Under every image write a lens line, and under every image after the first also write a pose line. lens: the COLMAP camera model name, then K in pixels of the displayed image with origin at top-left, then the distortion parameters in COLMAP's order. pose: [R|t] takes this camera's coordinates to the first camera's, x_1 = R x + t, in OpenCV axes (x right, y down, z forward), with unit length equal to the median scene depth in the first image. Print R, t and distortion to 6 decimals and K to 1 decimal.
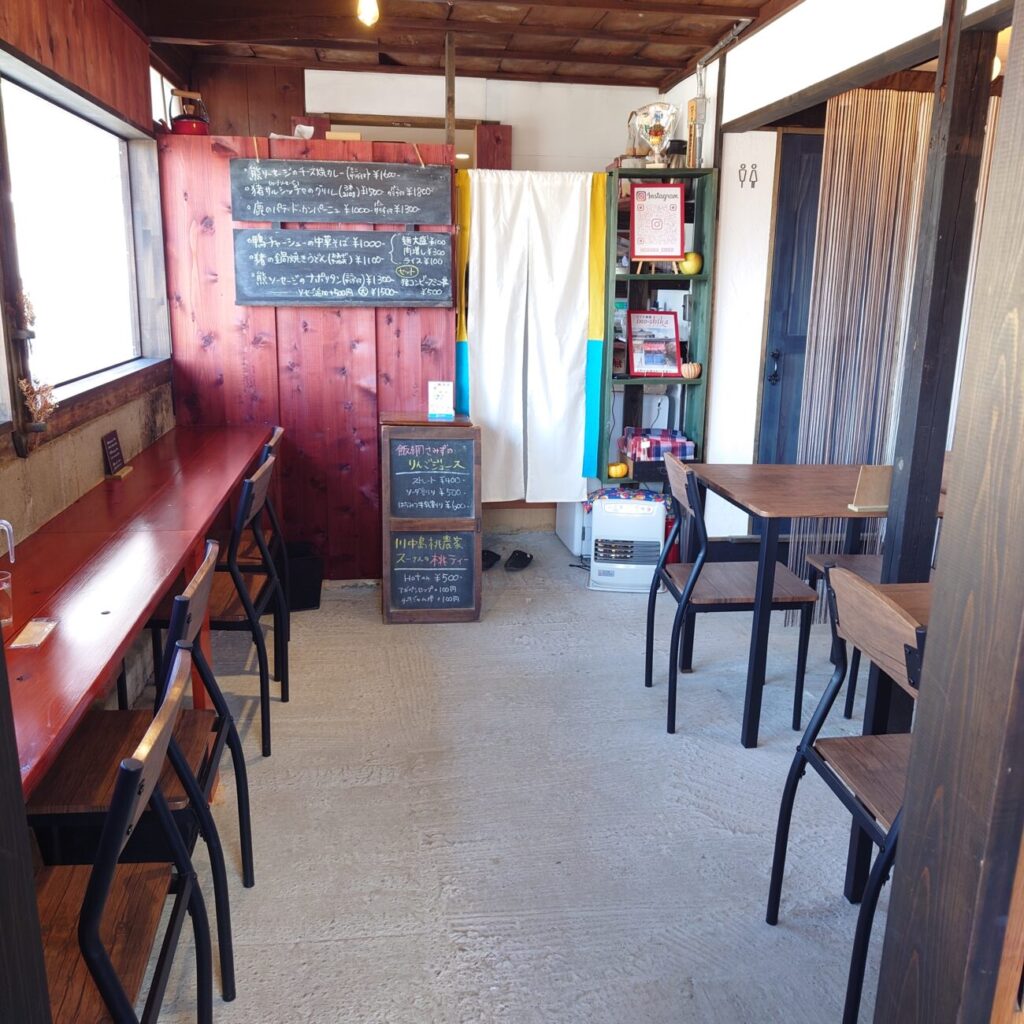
lens RADIAL K [[997.2, 0, 511.4], [0, 997.2, 525.0], [0, 0, 1]] dist [-0.018796, 0.017875]
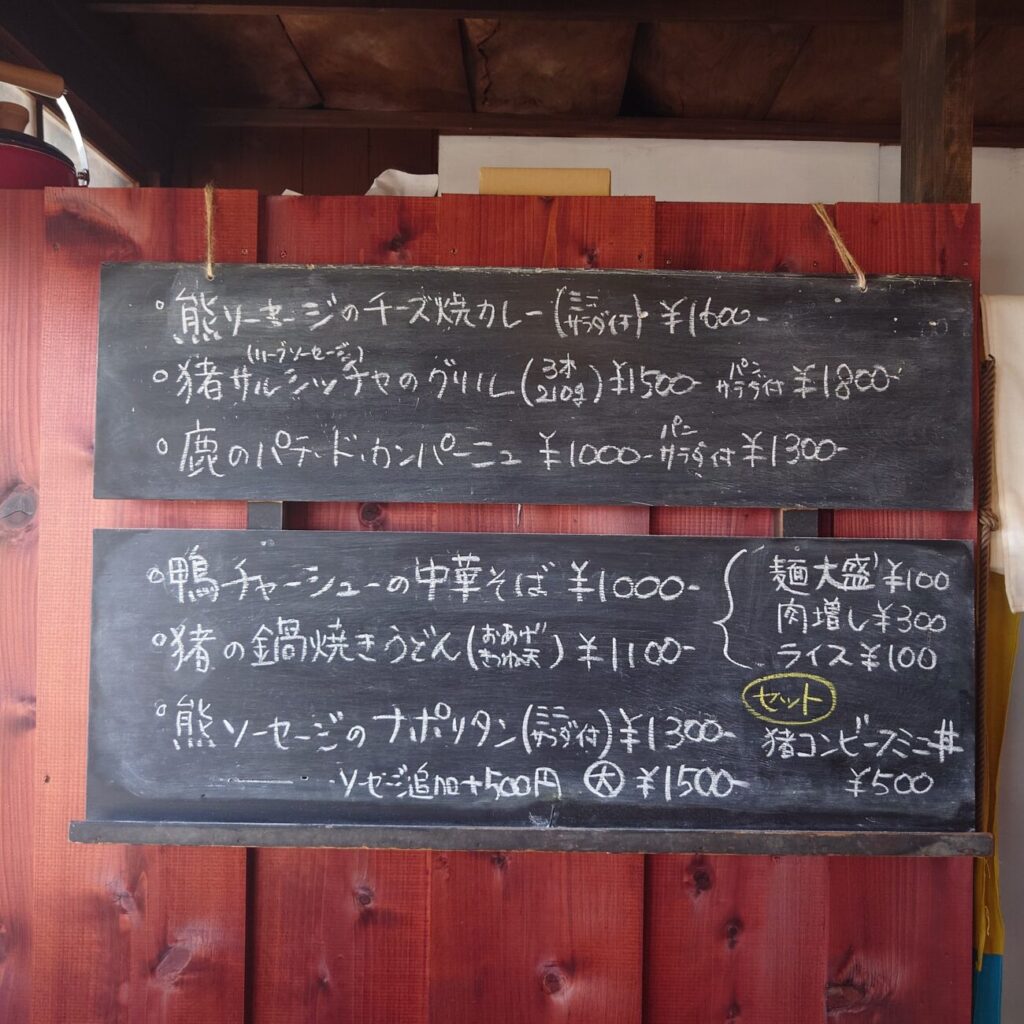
lens RADIAL K [[997.2, 0, 511.4], [0, 997.2, 525.0], [0, 0, 1]] dist [-0.018796, 0.017875]
pose [[0.989166, 0.001083, -0.146799, -0.137863], [-0.036986, 0.969553, -0.242070, -0.238509], [0.142068, 0.244877, 0.959089, 0.763296]]
